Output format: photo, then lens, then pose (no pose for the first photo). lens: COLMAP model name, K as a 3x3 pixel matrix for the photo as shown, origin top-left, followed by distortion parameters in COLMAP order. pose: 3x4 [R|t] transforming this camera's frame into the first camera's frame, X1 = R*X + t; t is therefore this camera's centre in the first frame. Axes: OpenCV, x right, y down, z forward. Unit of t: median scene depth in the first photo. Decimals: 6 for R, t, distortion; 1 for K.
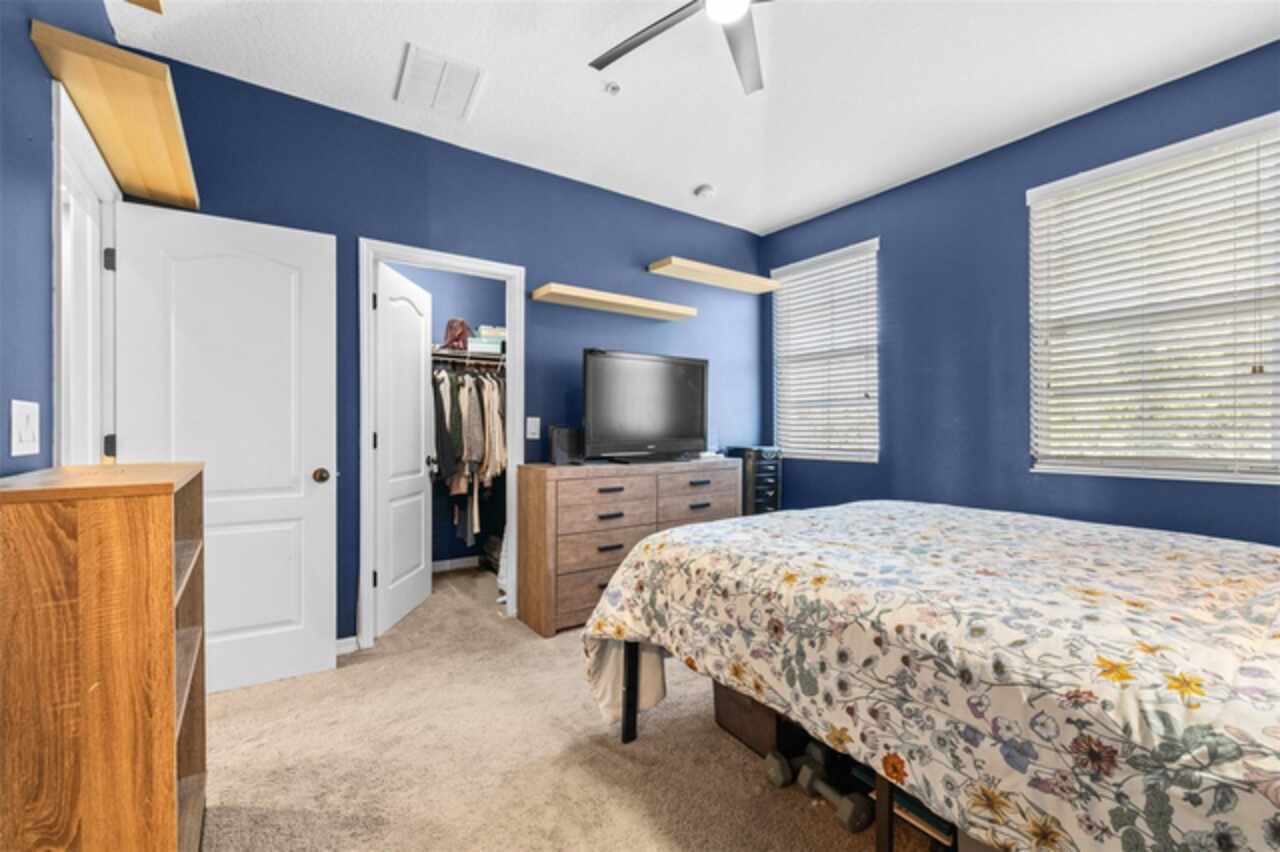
lens RADIAL K [[561.4, 0, 655.9], [0, 561.4, 425.7], [0, 0, 1]] dist [-0.000007, -0.000080]
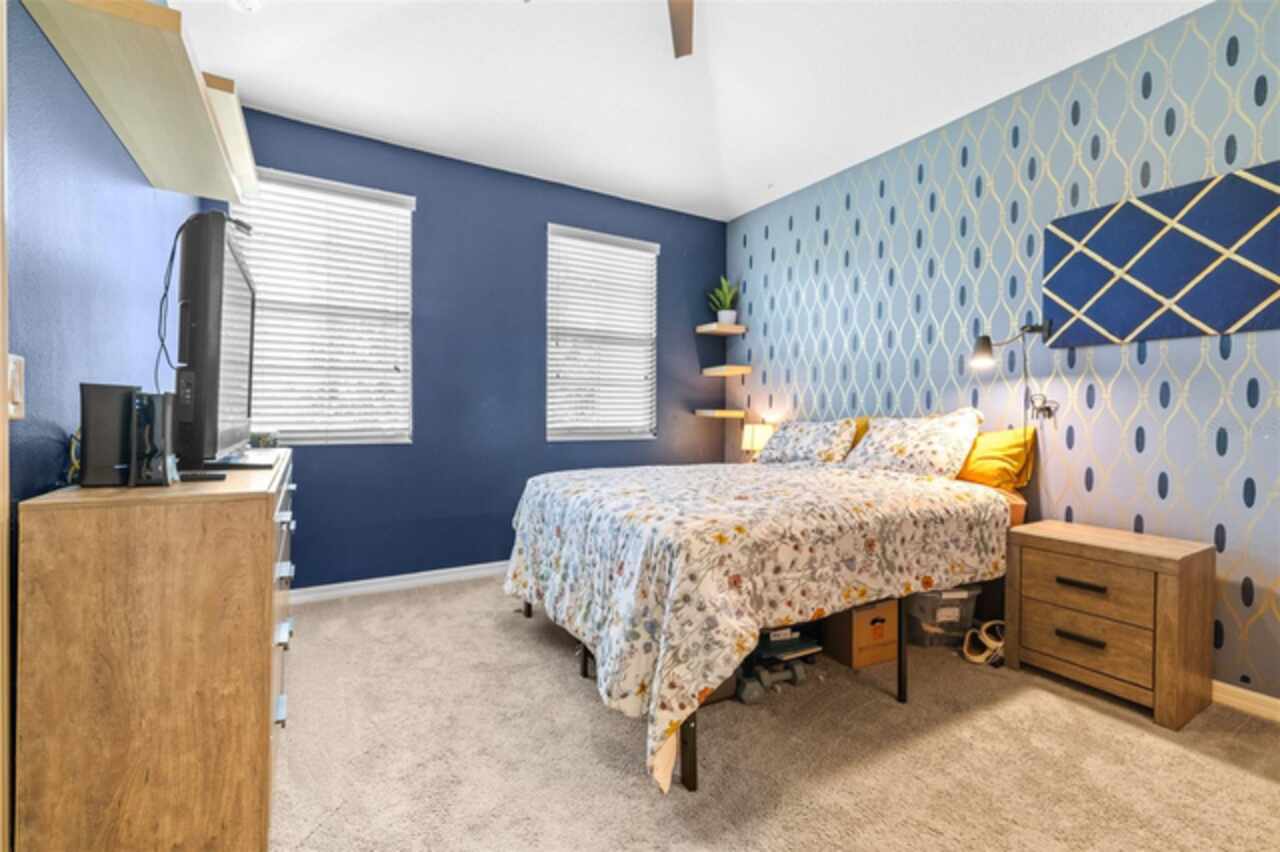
lens RADIAL K [[497.9, 0, 634.8], [0, 497.9, 443.0], [0, 0, 1]] dist [0.000916, 0.000027]
pose [[0.105231, -0.053232, 0.993022, -0.930295], [-0.016930, 0.998326, 0.055311, 0.039750], [-0.994304, -0.022632, 0.104154, 1.266999]]
